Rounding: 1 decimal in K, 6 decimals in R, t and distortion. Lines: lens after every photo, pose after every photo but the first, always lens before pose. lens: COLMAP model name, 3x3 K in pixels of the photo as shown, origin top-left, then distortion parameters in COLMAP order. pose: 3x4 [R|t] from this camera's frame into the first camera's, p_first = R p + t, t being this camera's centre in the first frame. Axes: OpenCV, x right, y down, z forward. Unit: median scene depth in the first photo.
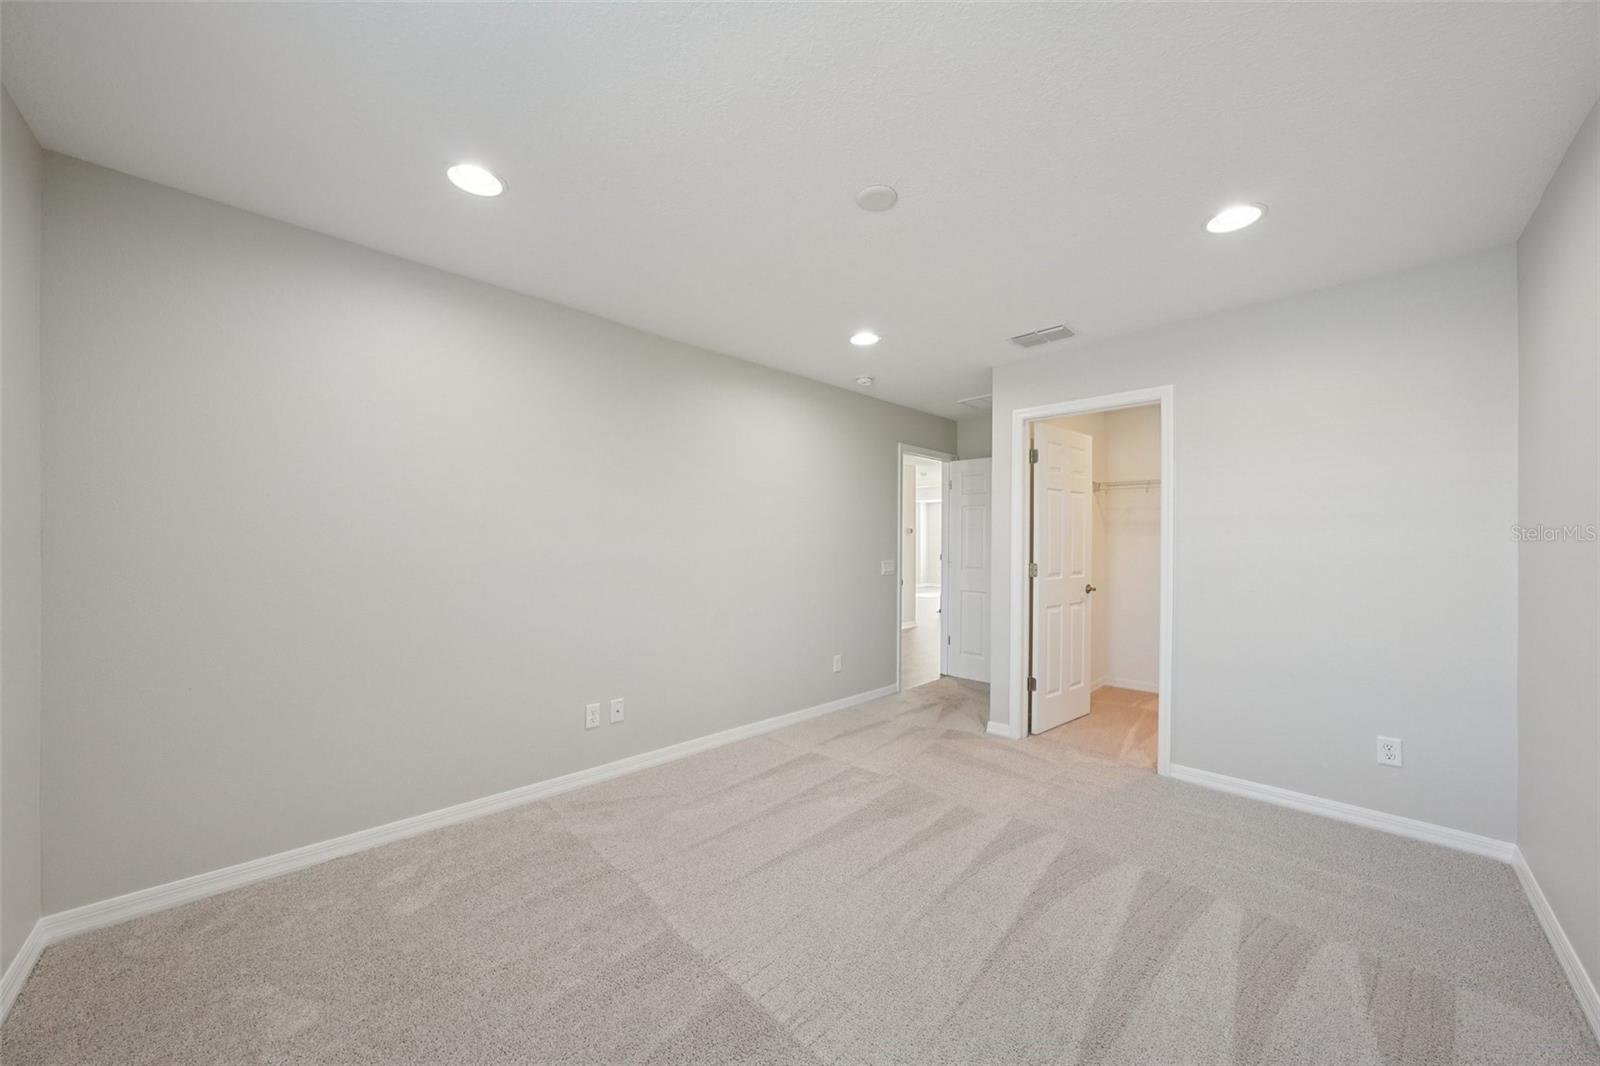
lens RADIAL K [[552.5, 0, 805.0], [0, 552.5, 537.1], [0, 0, 1]] dist [0.000014, 0.000074]
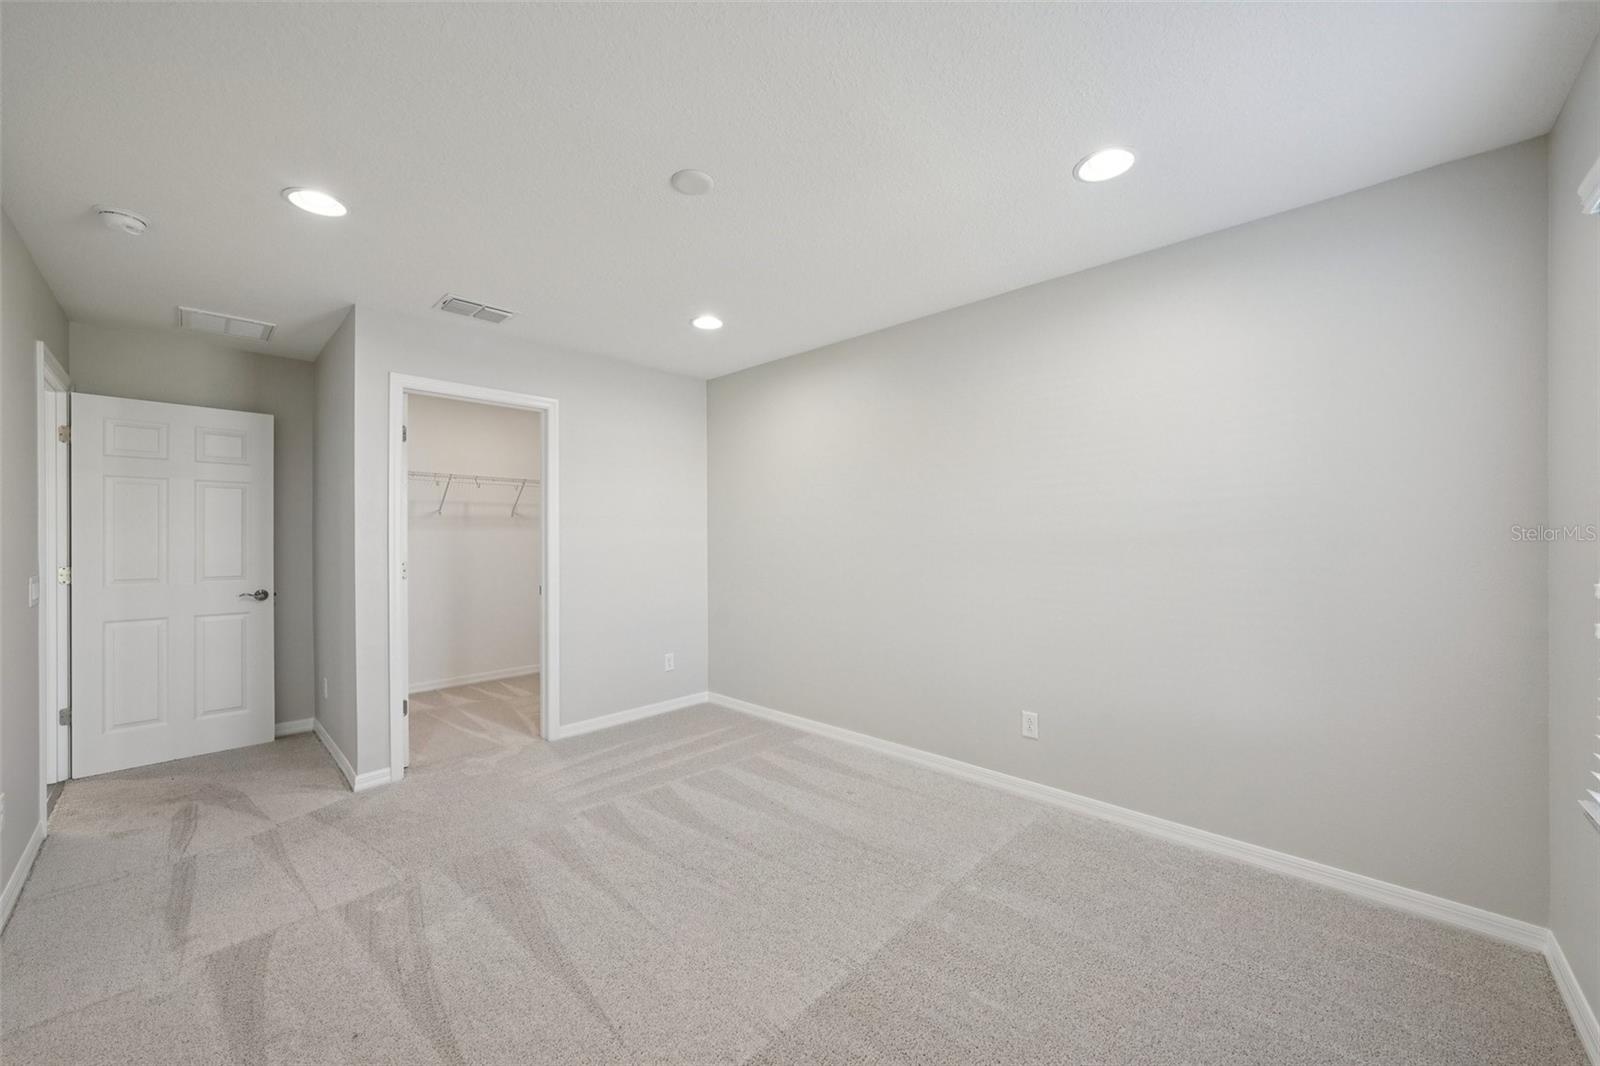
lens RADIAL K [[552.5, 0, 805.0], [0, 552.5, 537.1], [0, 0, 1]] dist [0.000014, 0.000074]
pose [[0.040145, -0.005821, 0.999177, -0.441584], [-0.000686, 0.999983, 0.005853, 0.003466], [-0.999194, -0.000920, 0.040140, 0.408475]]
